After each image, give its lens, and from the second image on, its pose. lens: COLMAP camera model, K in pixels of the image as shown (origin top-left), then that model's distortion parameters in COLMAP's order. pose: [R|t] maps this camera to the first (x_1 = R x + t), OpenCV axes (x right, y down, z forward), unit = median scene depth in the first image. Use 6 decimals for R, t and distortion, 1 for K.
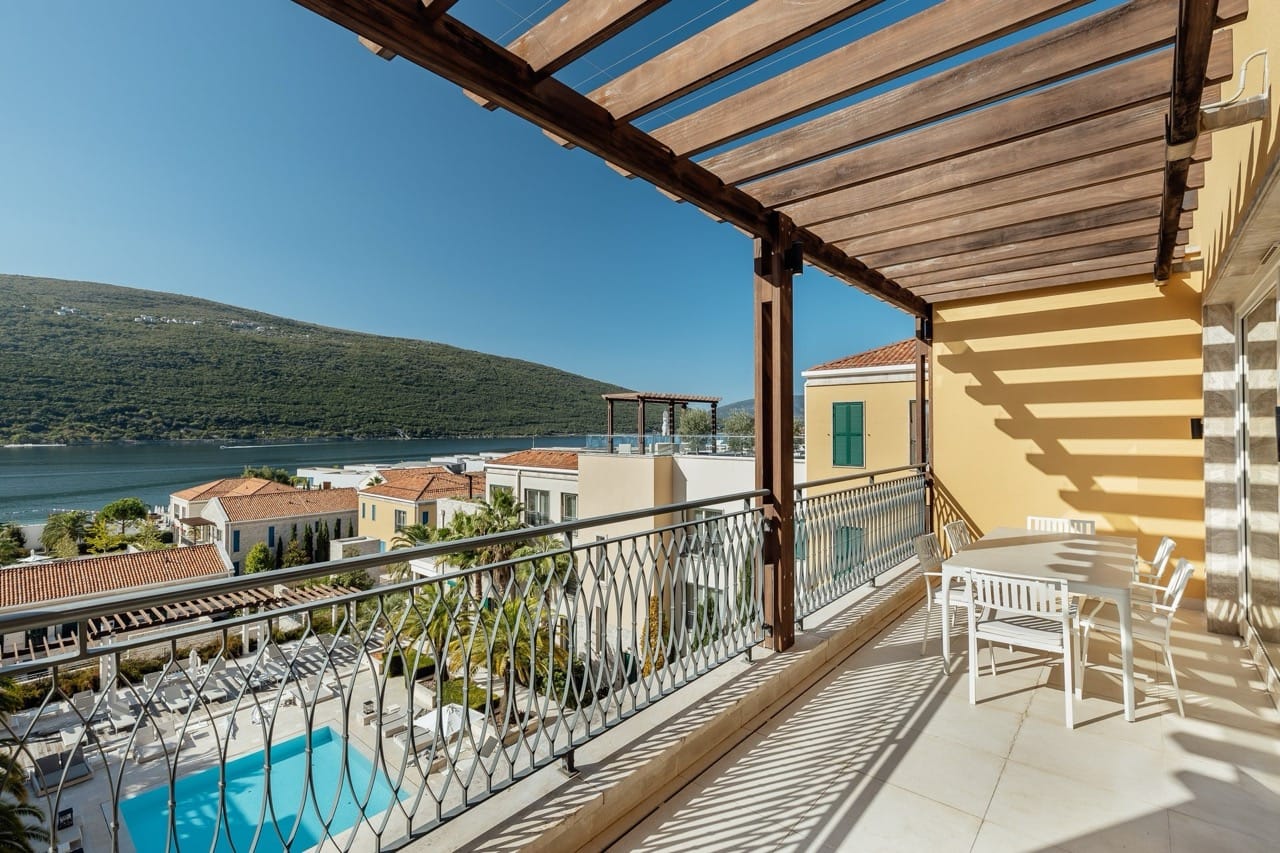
lens RADIAL K [[570.8, 0, 637.7], [0, 570.8, 420.2], [0, 0, 1]] dist [0.002037, 0.000440]
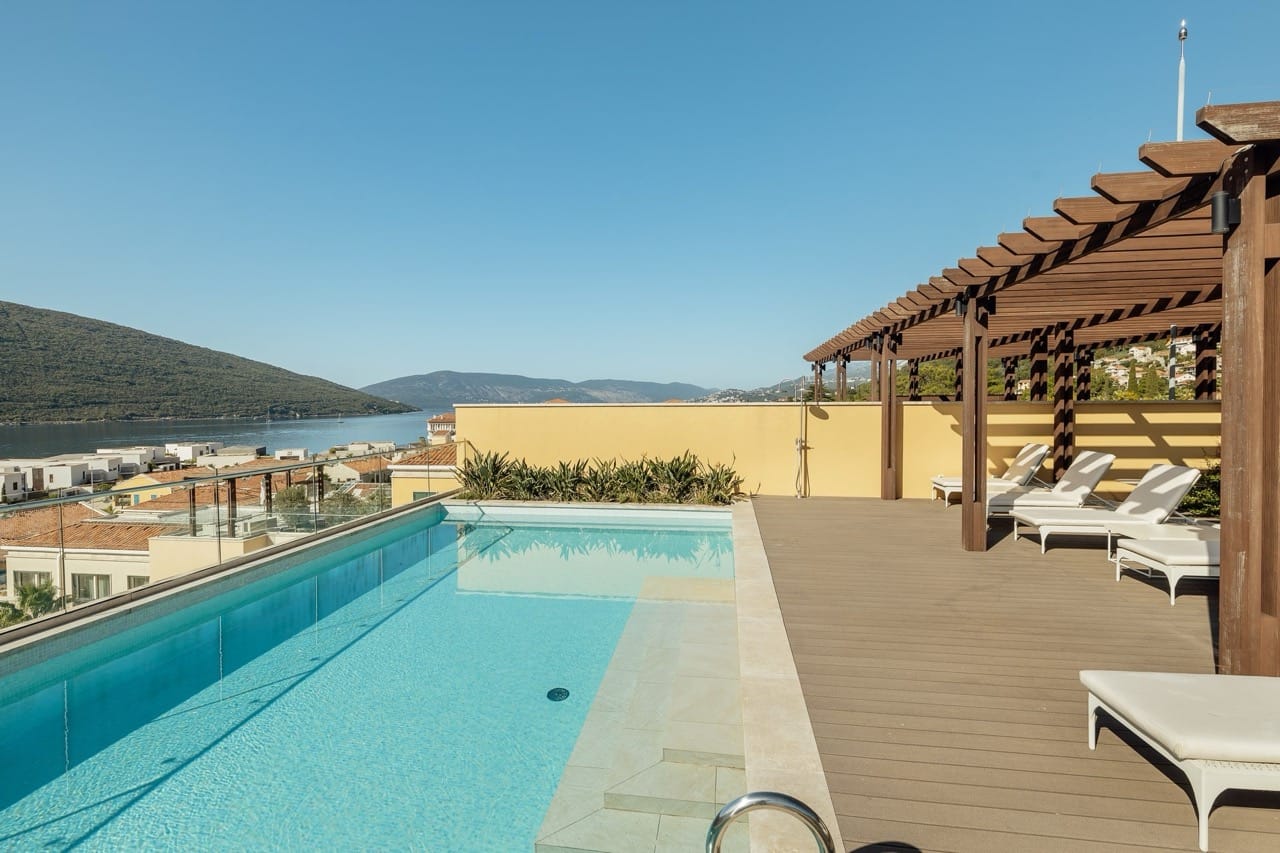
lens RADIAL K [[575.0, 0, 640.0], [0, 575.0, 426.5], [0, 0, 1]] dist [0.003698, 0.000624]
pose [[0.840479, -0.020262, 0.541466, 0.032182], [-0.004686, 0.998991, 0.044656, -0.086464], [-0.541825, -0.040069, 0.839536, -0.109258]]
